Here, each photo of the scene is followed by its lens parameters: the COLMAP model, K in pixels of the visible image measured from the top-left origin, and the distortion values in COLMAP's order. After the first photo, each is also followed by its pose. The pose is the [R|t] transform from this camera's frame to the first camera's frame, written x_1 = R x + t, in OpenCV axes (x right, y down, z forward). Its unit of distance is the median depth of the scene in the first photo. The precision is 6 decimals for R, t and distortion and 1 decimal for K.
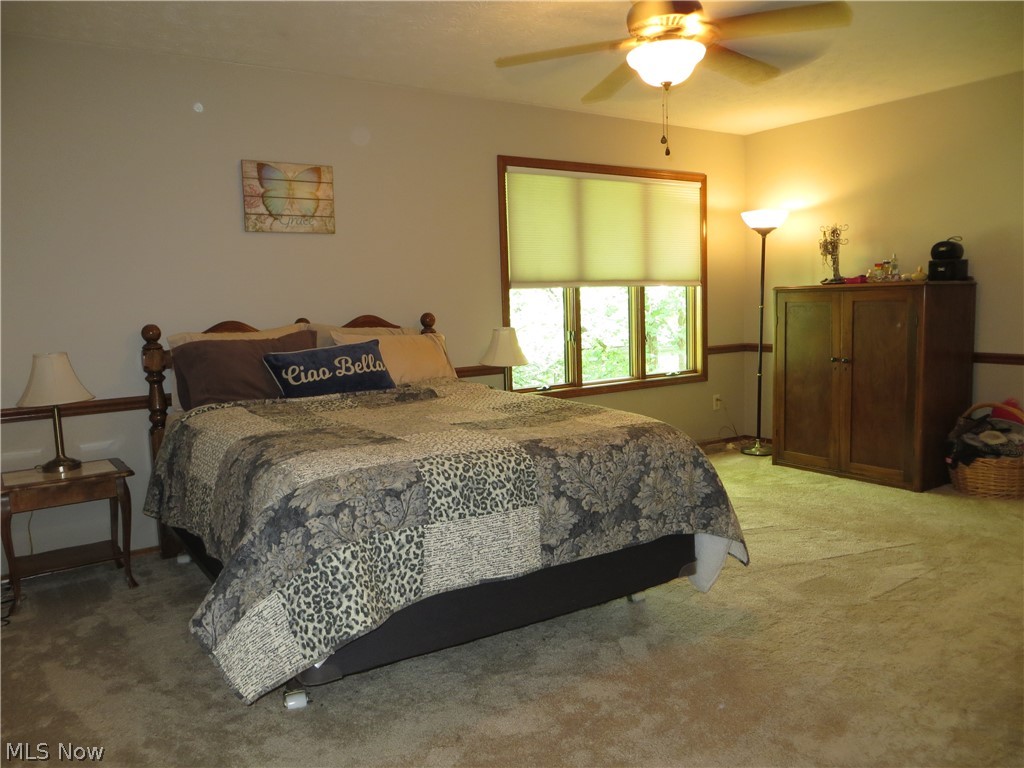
lens RADIAL K [[784.6, 0, 514.9], [0, 784.6, 383.9], [0, 0, 1]] dist [-0.013315, 0.028080]
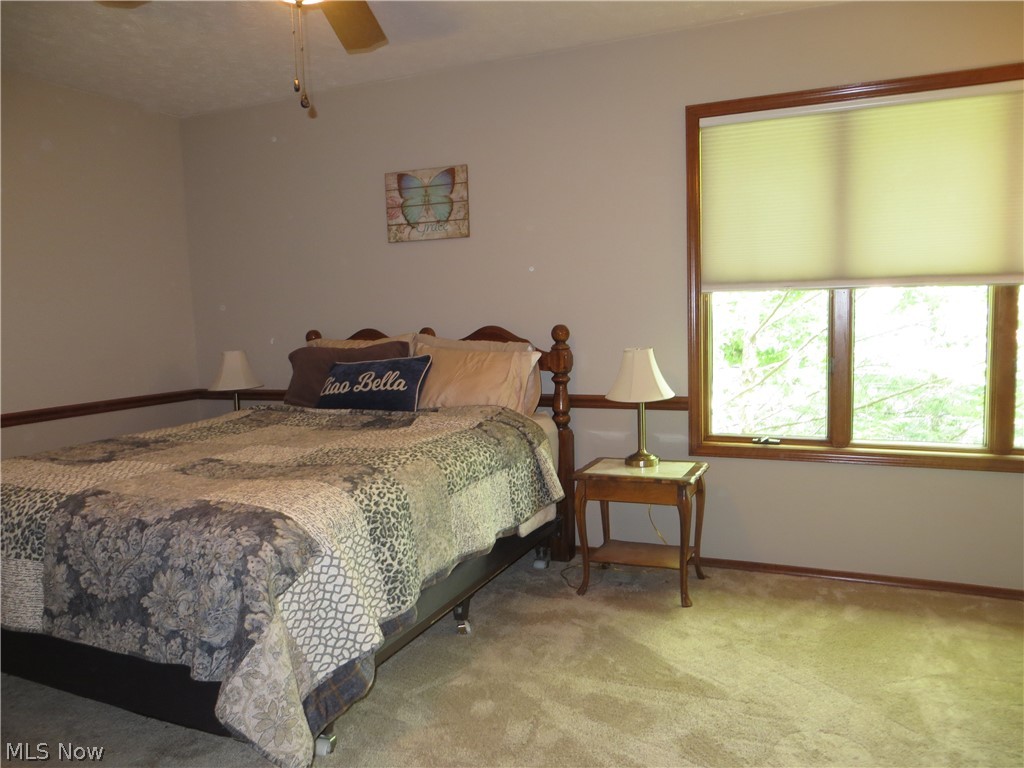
lens RADIAL K [[784.6, 0, 513.2], [0, 784.6, 385.0], [0, 0, 1]] dist [-0.013315, 0.028080]
pose [[0.519763, 0.100718, -0.848352, 0.632629], [-0.079115, 0.994434, 0.069589, -0.091290], [0.850639, 0.030948, 0.524839, 0.594352]]
